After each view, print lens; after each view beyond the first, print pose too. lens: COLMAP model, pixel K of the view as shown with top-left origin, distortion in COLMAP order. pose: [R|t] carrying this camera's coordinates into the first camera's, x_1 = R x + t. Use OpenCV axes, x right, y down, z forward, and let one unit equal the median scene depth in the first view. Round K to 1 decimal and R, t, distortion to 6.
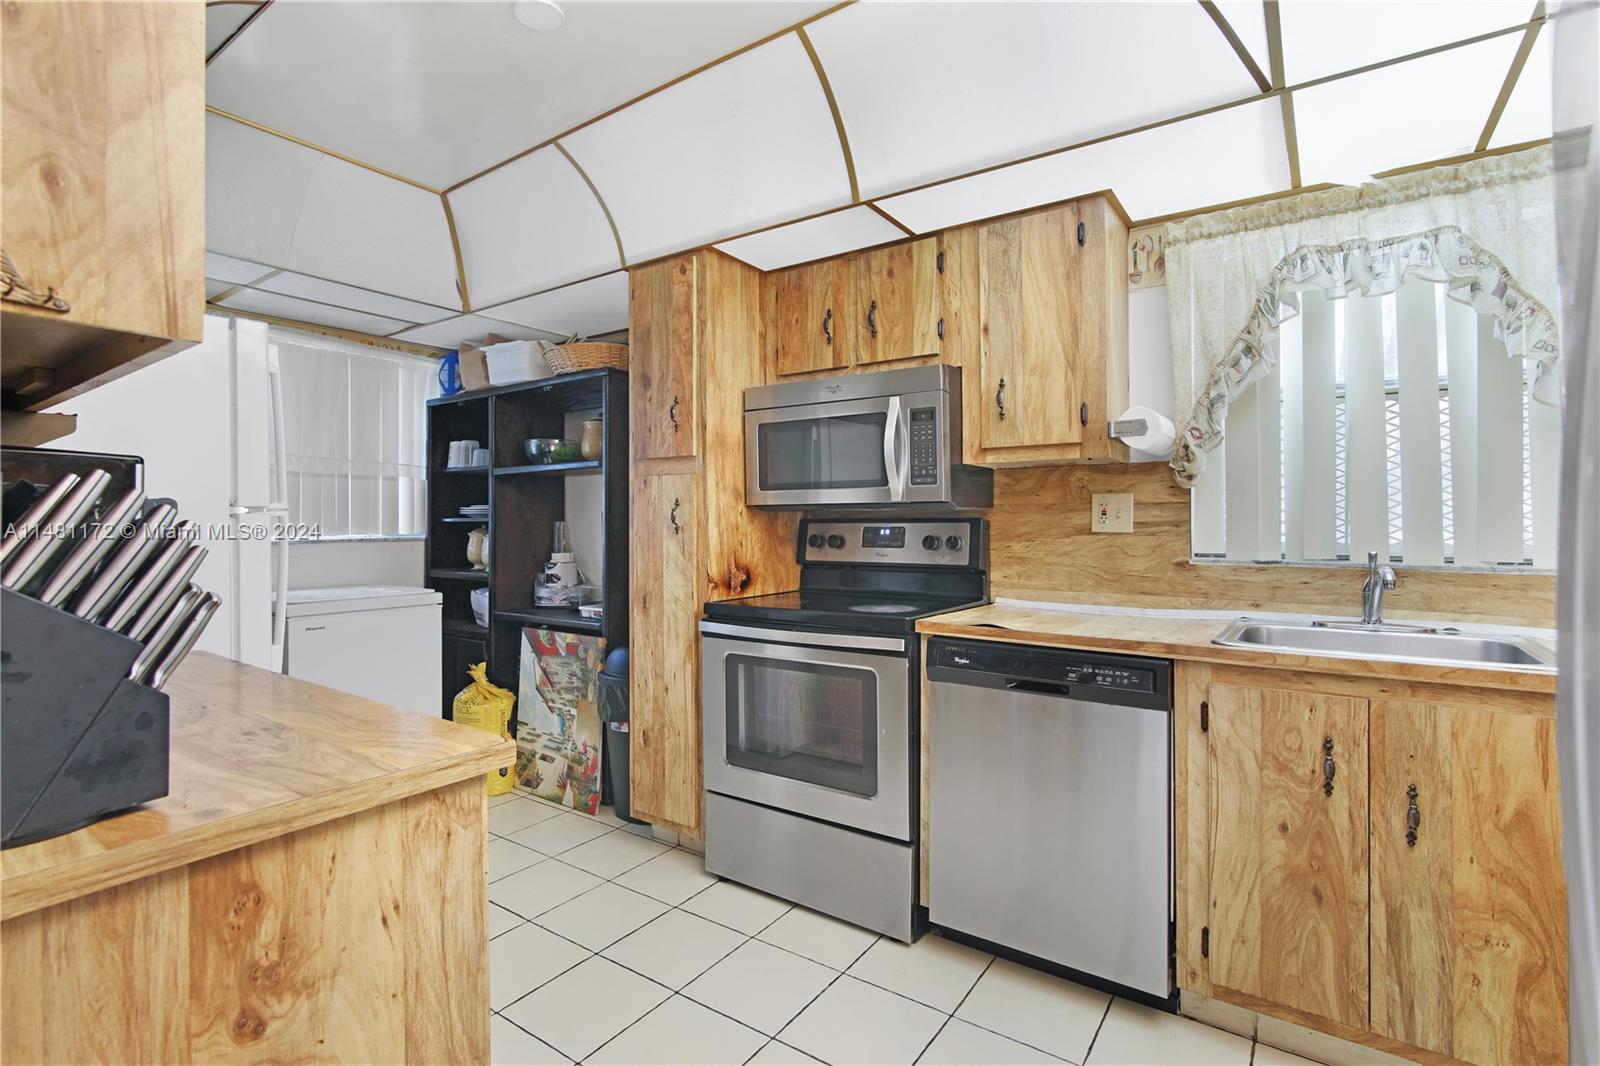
lens RADIAL K [[756.8, 0, 799.2], [0, 756.8, 527.4], [0, 0, 1]] dist [-0.004006, -0.000362]
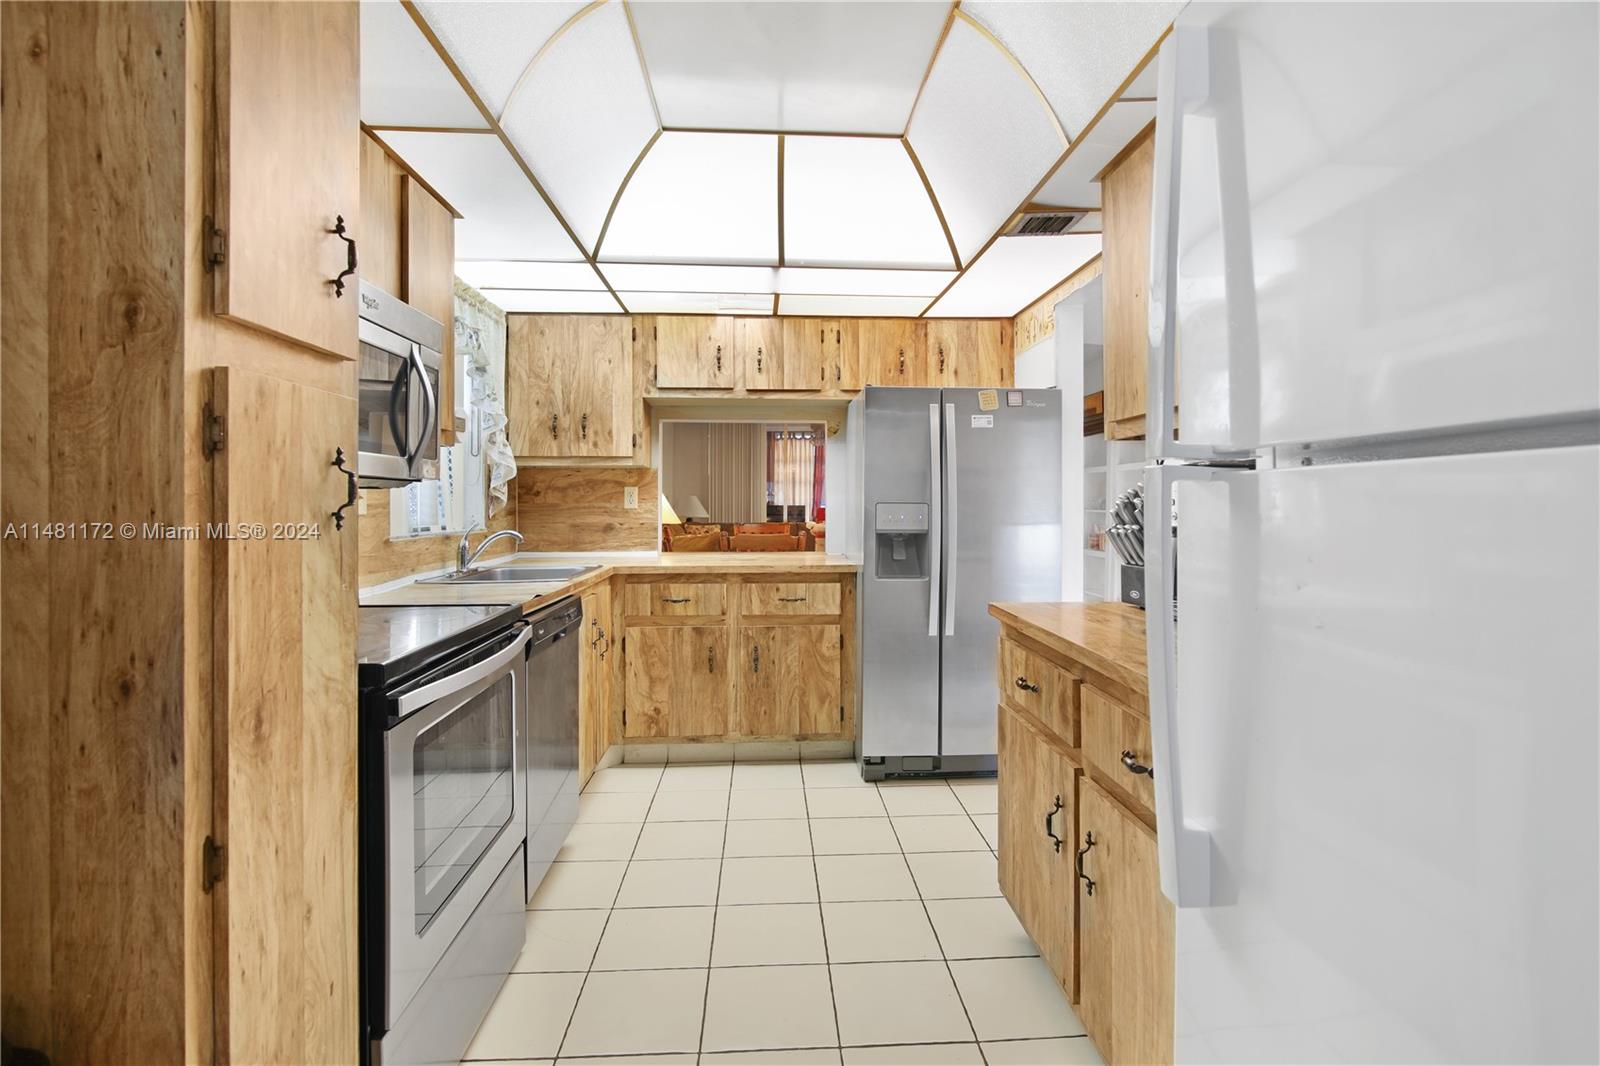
lens RADIAL K [[756.8, 0, 801.4], [0, 756.8, 518.2], [0, 0, 1]] dist [-0.004006, -0.000362]
pose [[-0.618630, -0.010796, 0.785608, -0.653077], [-0.000296, 0.999909, 0.013508, -0.003339], [-0.785683, 0.008124, -0.618577, 1.037524]]
